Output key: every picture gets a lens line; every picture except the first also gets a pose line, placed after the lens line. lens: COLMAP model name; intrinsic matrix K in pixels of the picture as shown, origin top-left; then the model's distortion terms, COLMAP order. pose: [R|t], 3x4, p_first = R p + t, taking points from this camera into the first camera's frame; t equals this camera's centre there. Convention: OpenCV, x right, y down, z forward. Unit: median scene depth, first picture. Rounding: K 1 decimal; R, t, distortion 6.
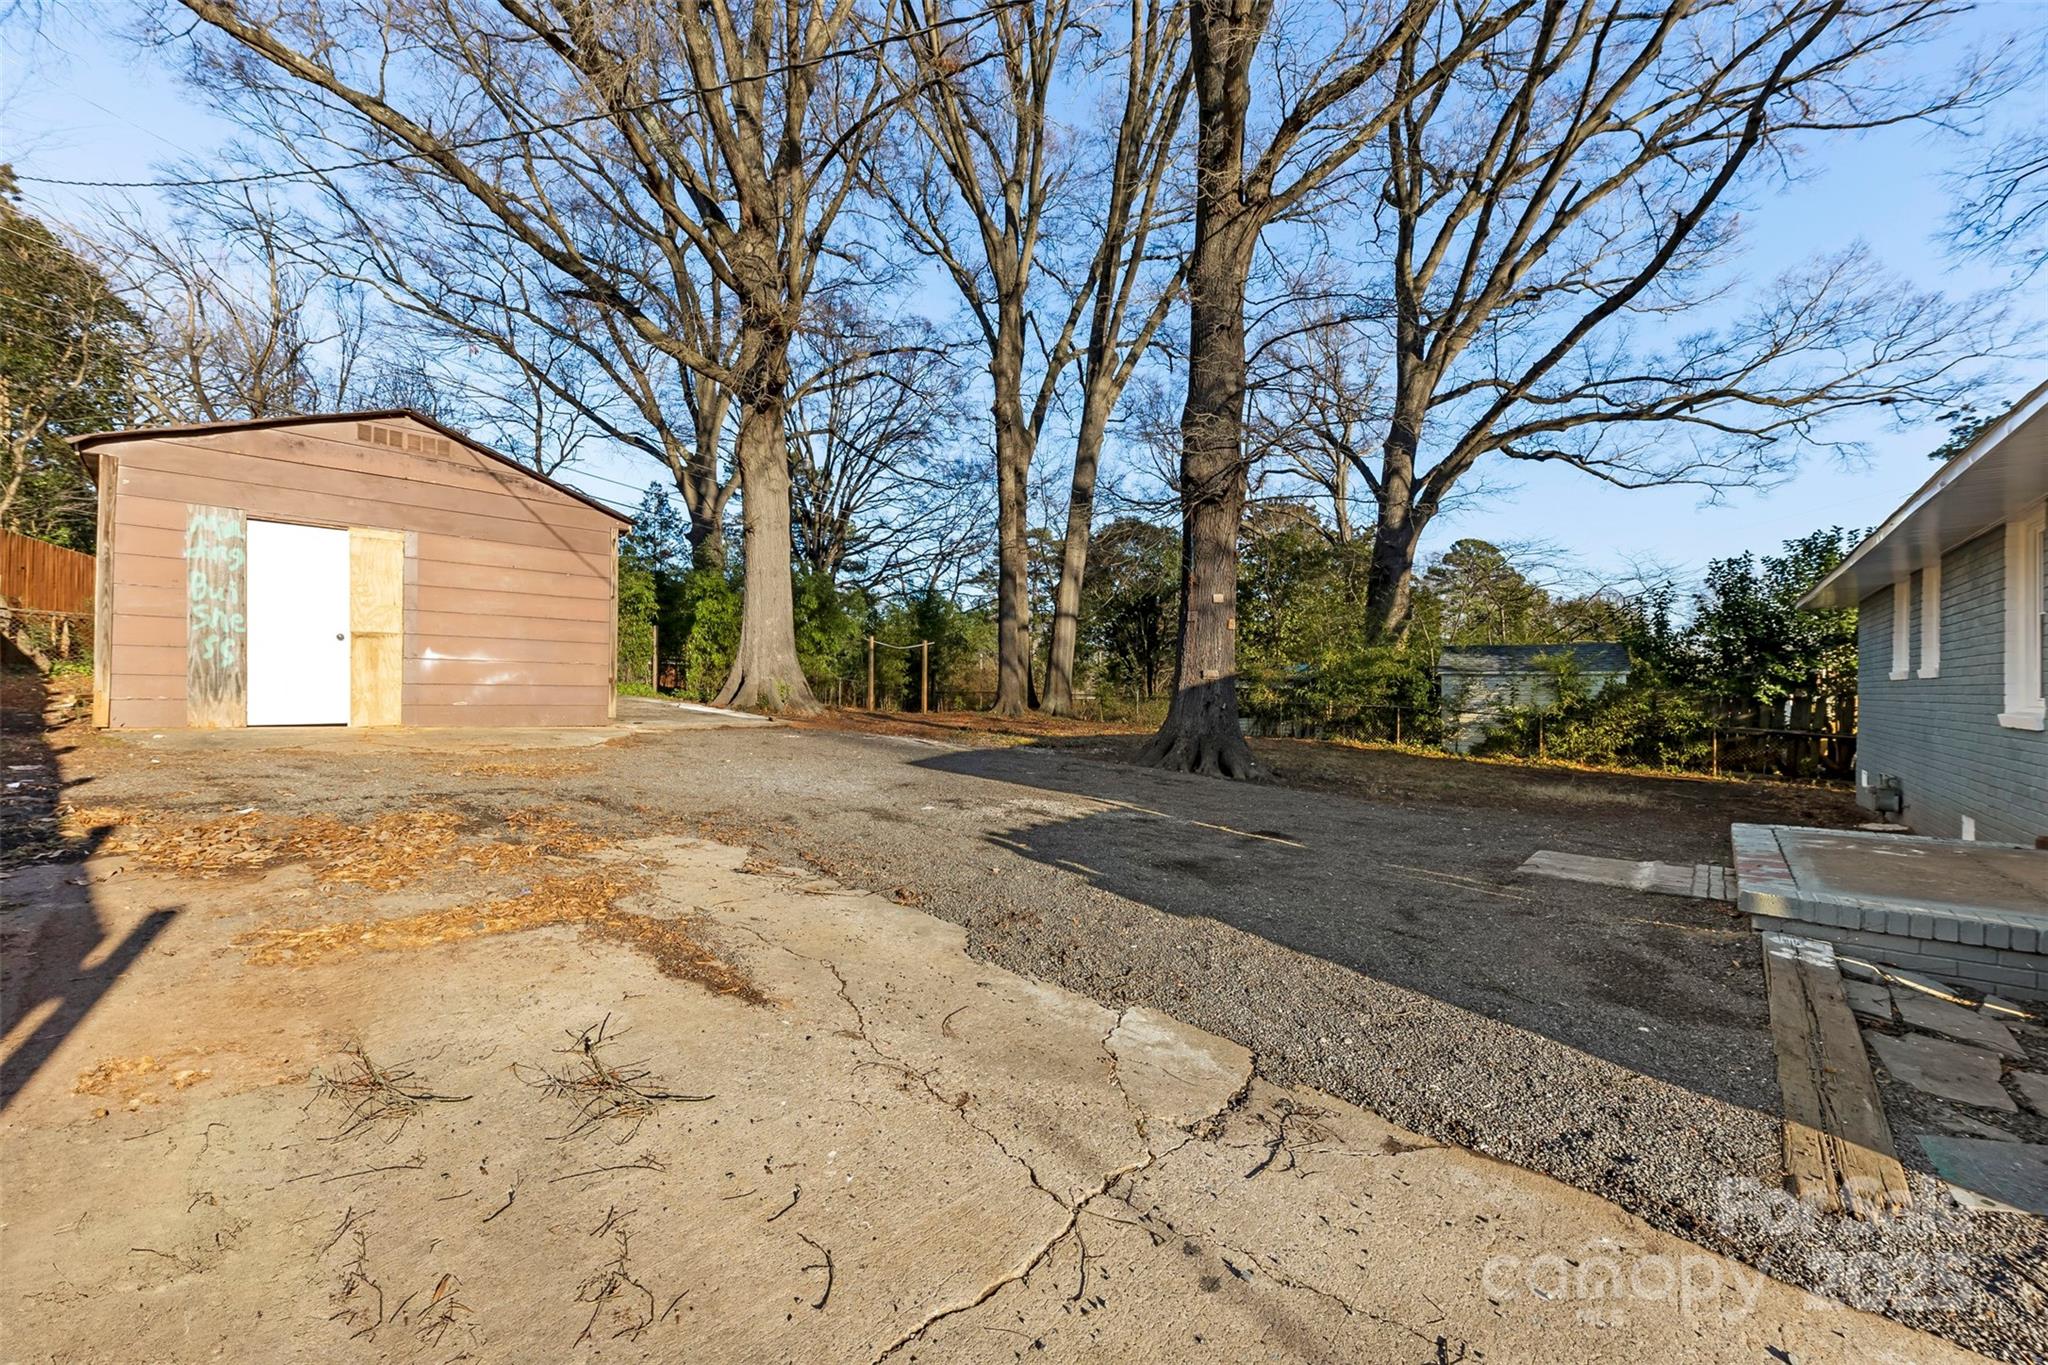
lens RADIAL K [[798.6, 0, 1025.4], [0, 798.6, 683.1], [0, 0, 1]] dist [0.014348, -0.005449]
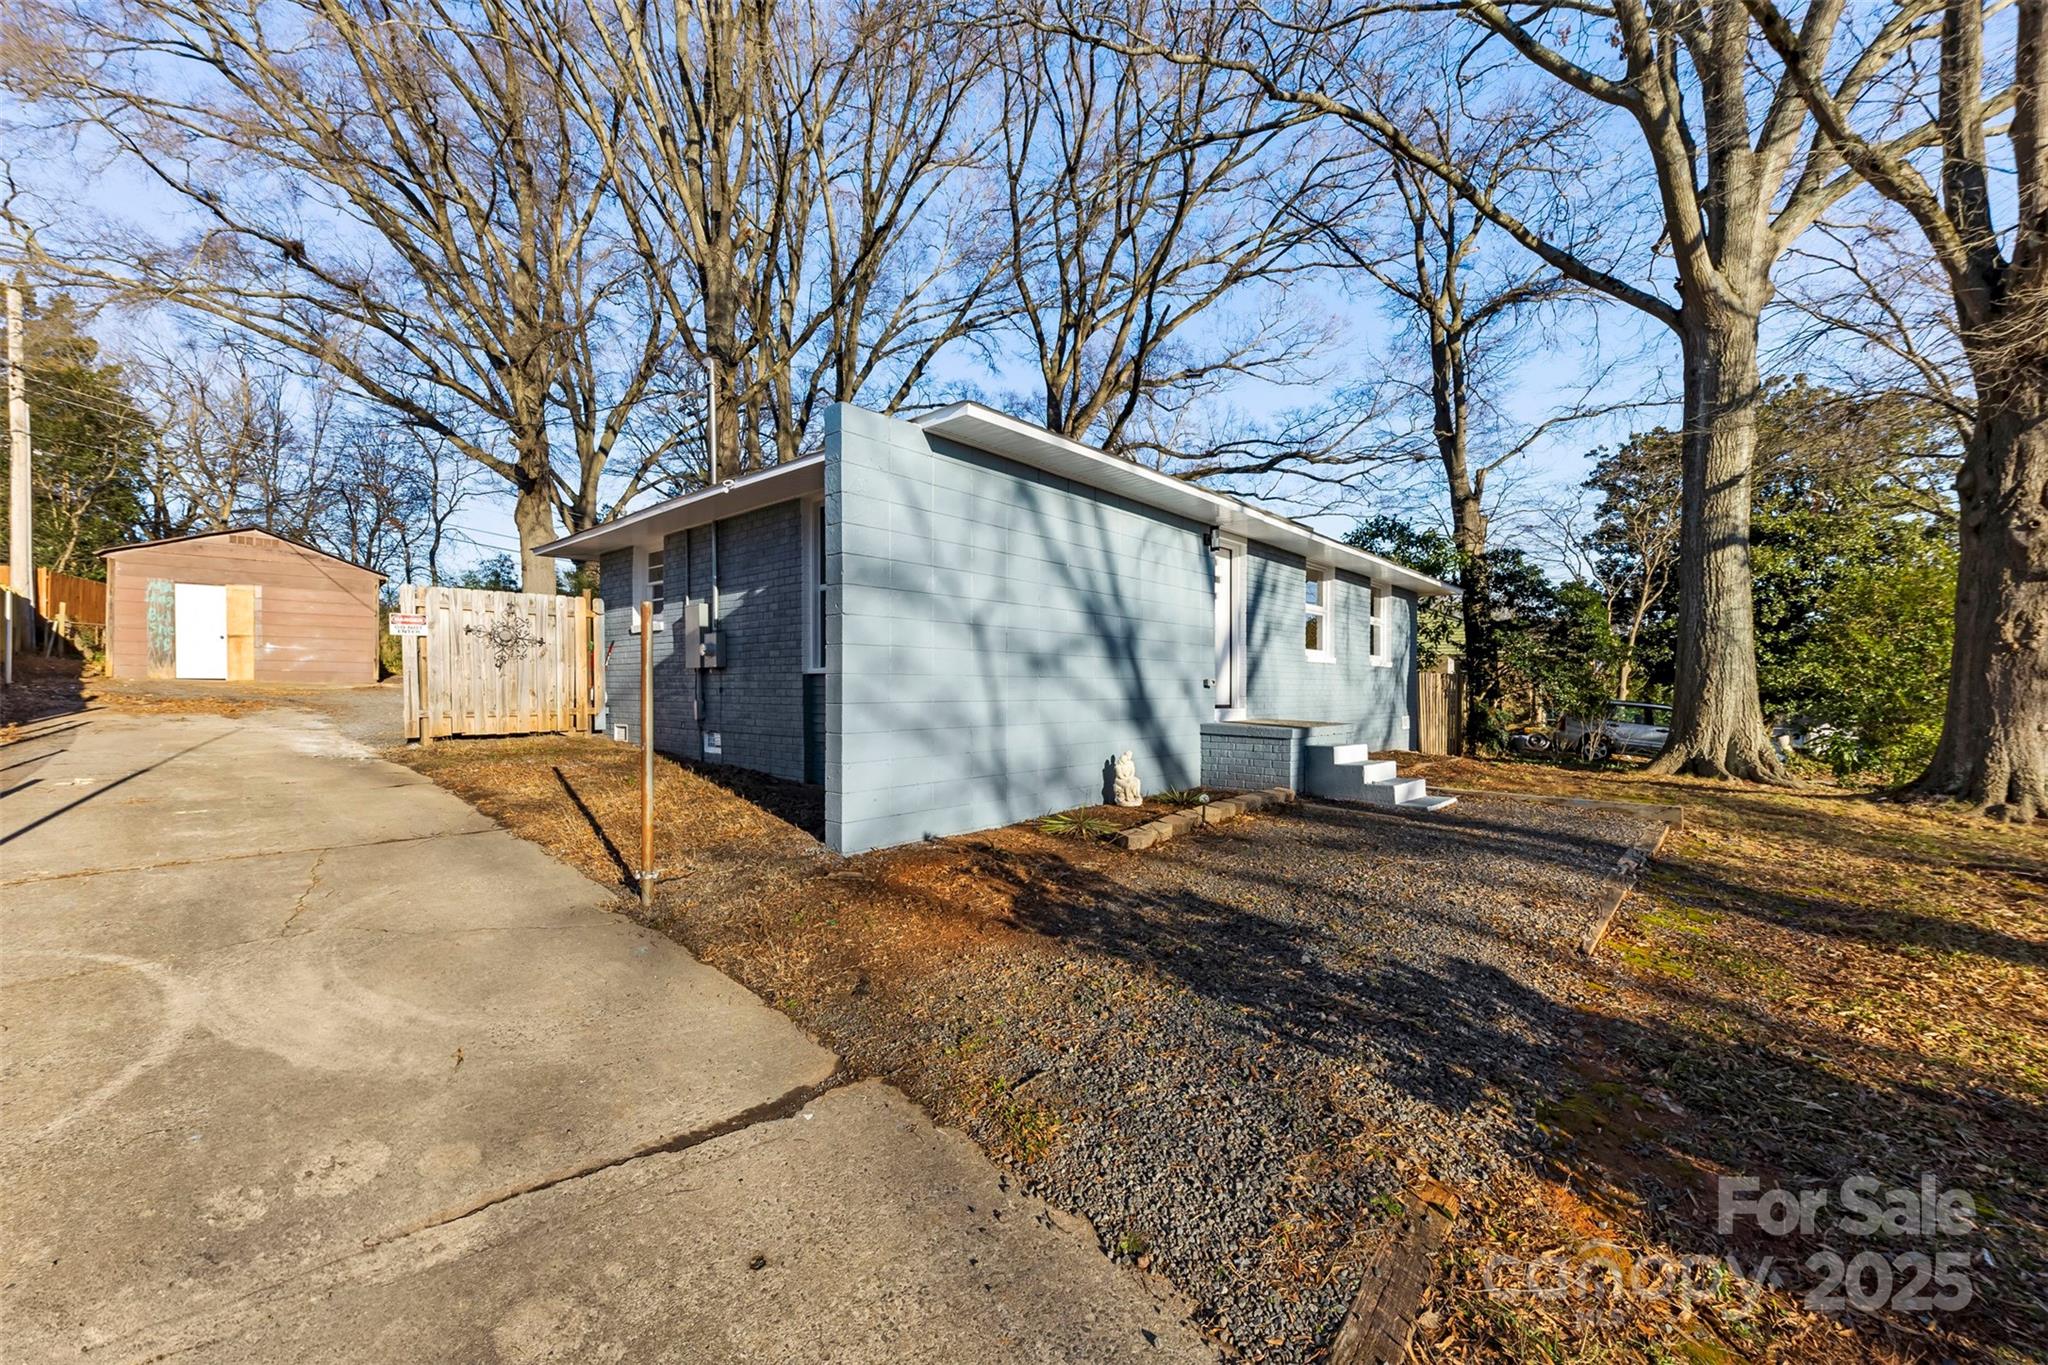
lens RADIAL K [[798.6, 0, 1021.8], [0, 798.6, 685.1], [0, 0, 1]] dist [0.014348, -0.005449]
pose [[0.999520, -0.003162, -0.030834, 1.057316], [0.003159, 0.999995, -0.000147, 0.060682], [0.030834, 0.000050, 0.999525, -0.843747]]
